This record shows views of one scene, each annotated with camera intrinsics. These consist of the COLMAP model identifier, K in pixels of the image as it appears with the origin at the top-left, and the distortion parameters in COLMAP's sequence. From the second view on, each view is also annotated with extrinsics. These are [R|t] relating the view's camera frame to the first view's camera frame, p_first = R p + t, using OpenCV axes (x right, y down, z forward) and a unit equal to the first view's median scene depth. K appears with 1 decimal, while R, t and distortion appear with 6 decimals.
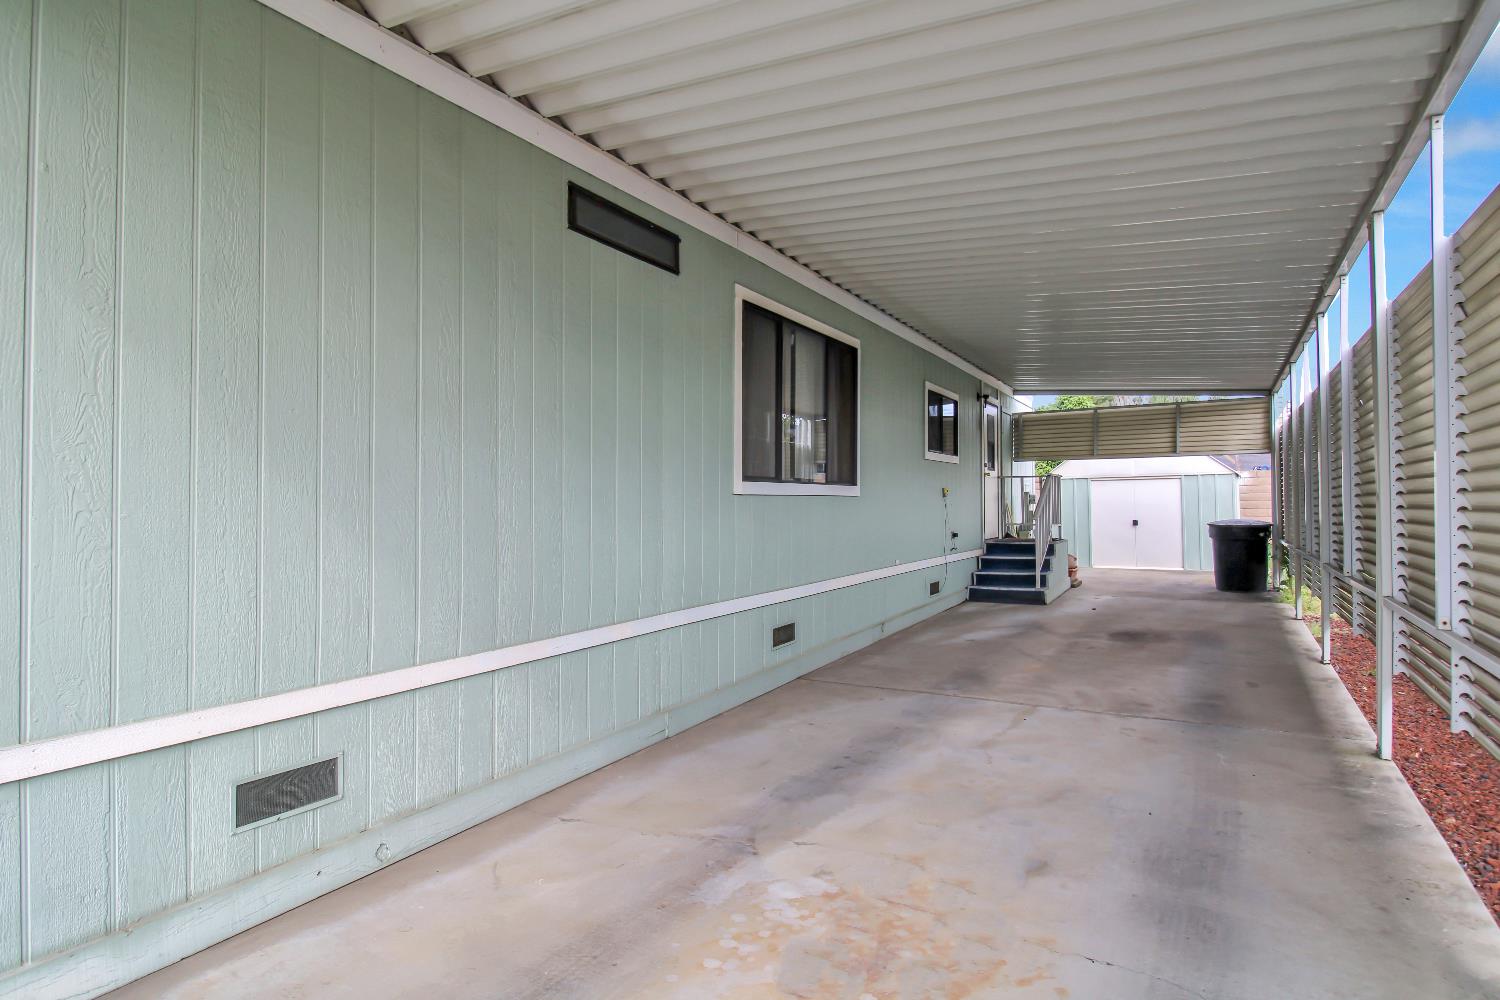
lens RADIAL K [[791.2, 0, 746.1], [0, 791.2, 495.8], [0, 0, 1]] dist [-0.002171, 0.001623]
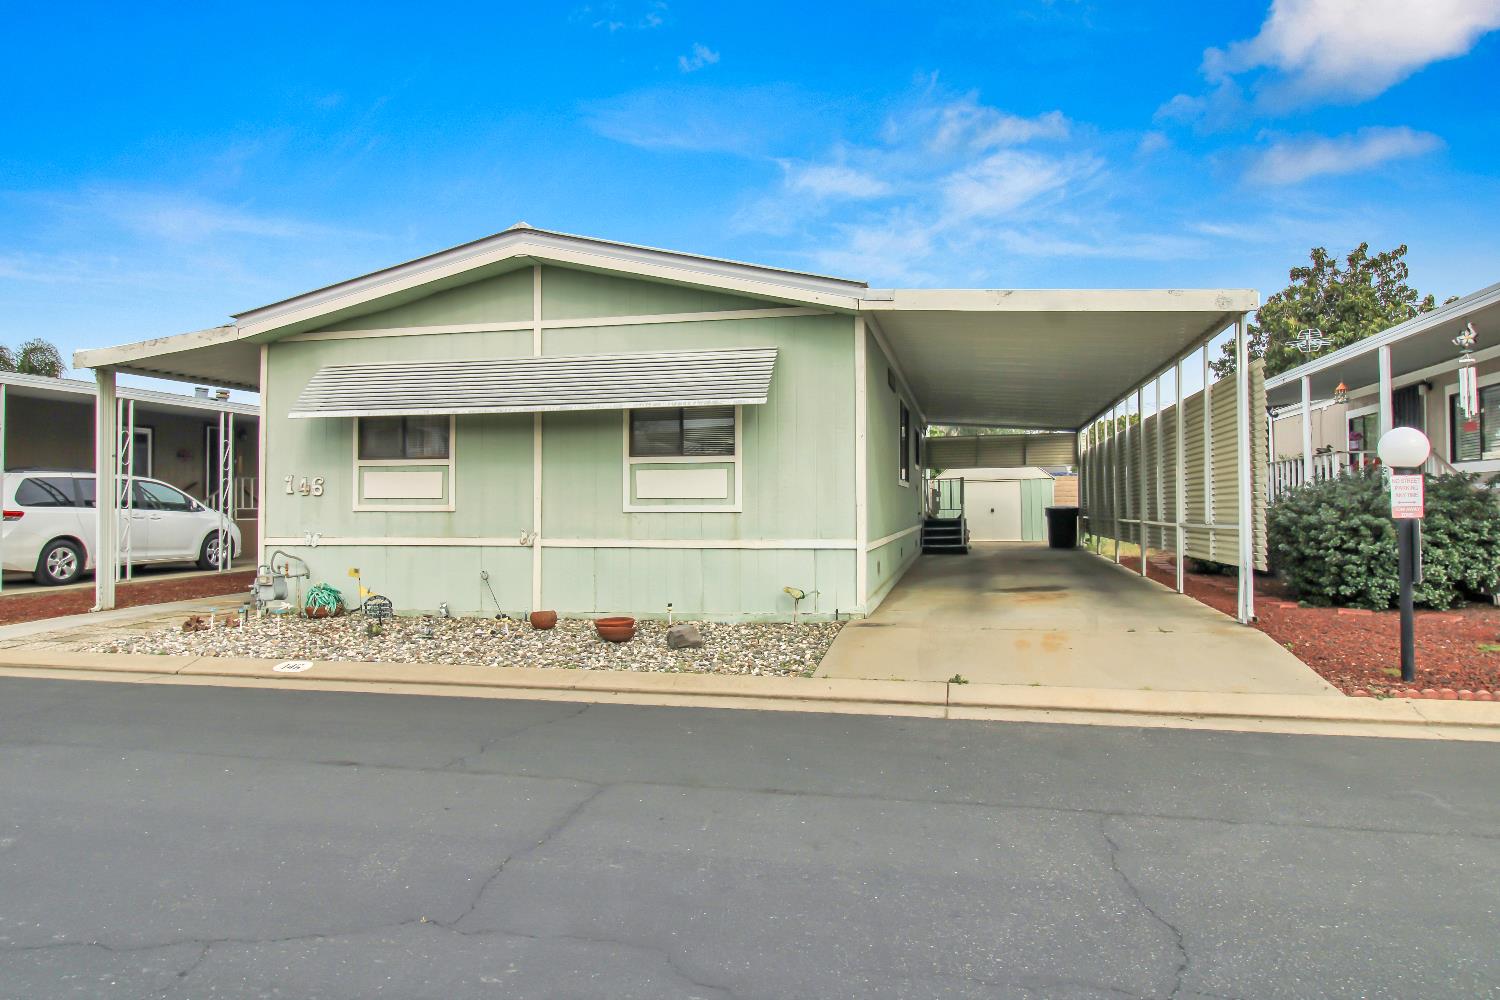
lens RADIAL K [[883.2, 0, 756.7], [0, 883.2, 493.3], [0, 0, 1]] dist [0.003970, -0.006557]
pose [[0.958151, 0.002425, 0.286254, -0.558443], [0.000123, 0.999961, -0.008883, 0.021859], [-0.286264, 0.008546, 0.958113, -0.642222]]
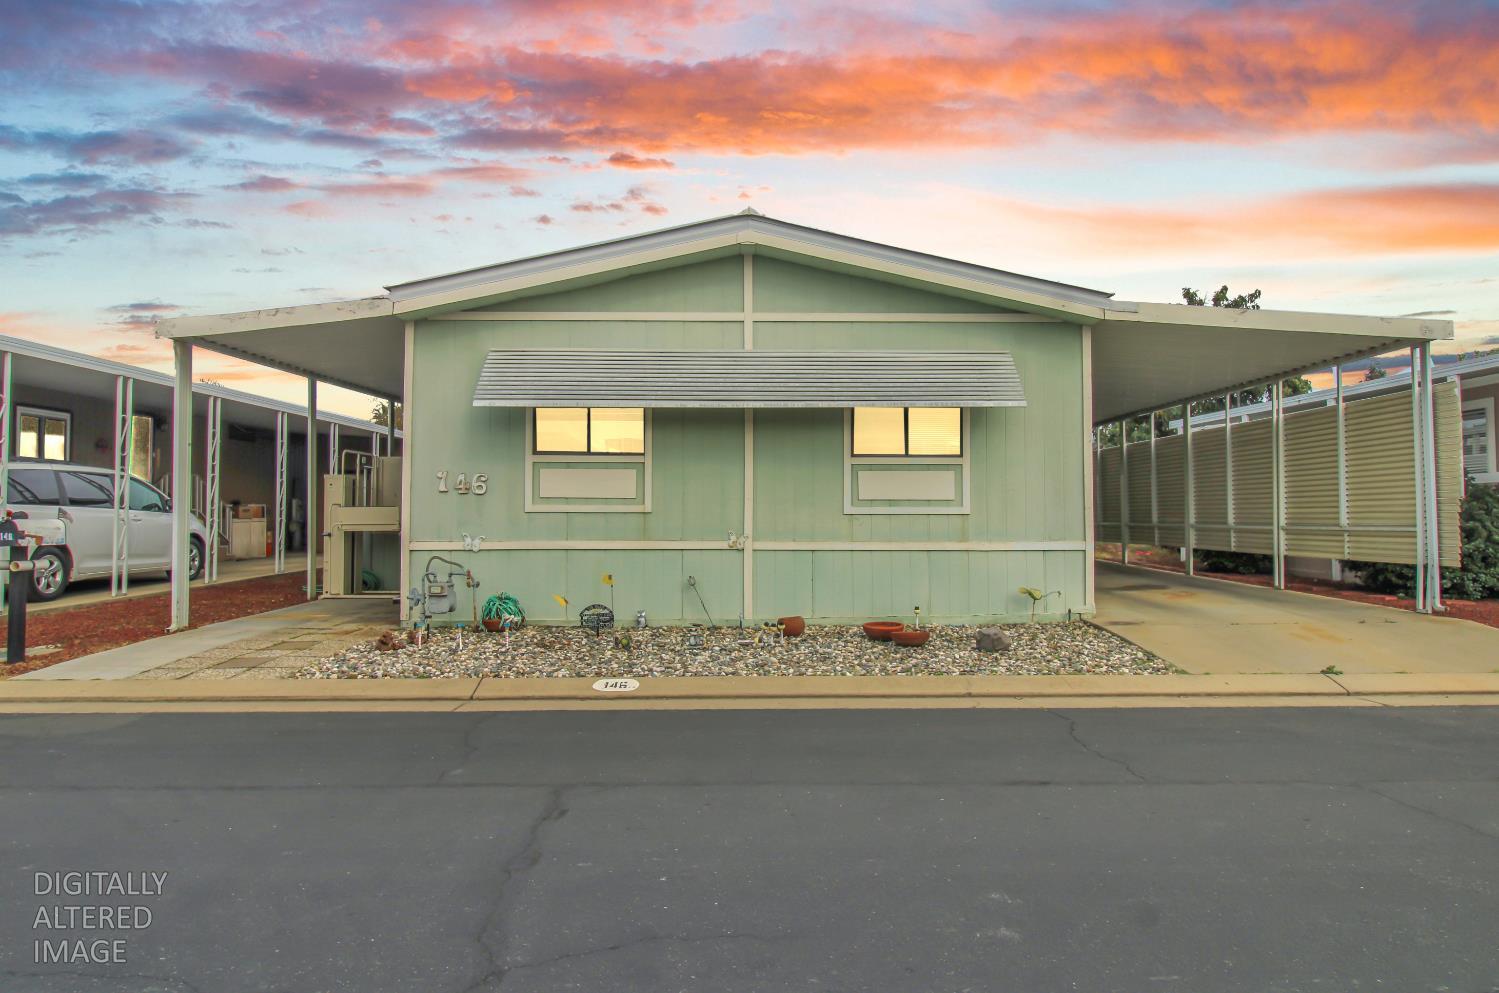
lens RADIAL K [[858.0, 0, 751.3], [0, 858.0, 504.7], [0, 0, 1]] dist [-0.000081, 0.003472]
pose [[0.868375, 0.006012, 0.495872, -0.937939], [-0.005903, 0.999981, -0.001788, 0.025902], [-0.495873, -0.001374, 0.868394, -0.434170]]
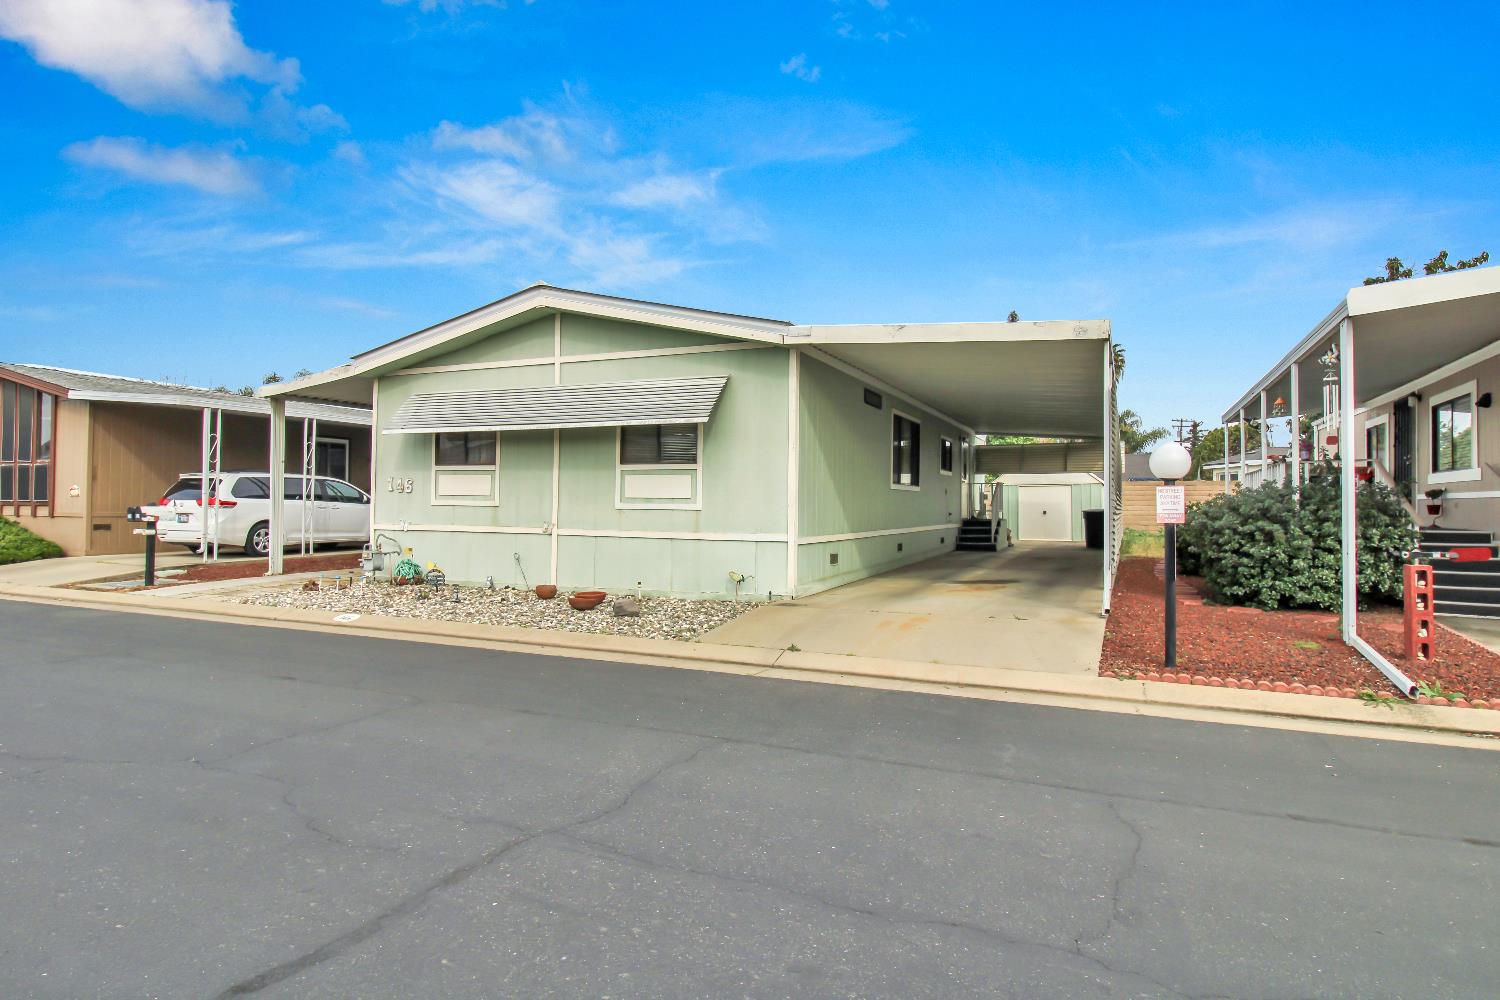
lens RADIAL K [[791.2, 0, 760.4], [0, 791.2, 488.3], [0, 0, 1]] dist [-0.002171, 0.001623]
pose [[0.994894, 0.014055, 0.099939, -0.346415], [-0.012731, 0.999823, -0.013870, 0.018898], [-0.100116, 0.012527, 0.994897, -0.764719]]
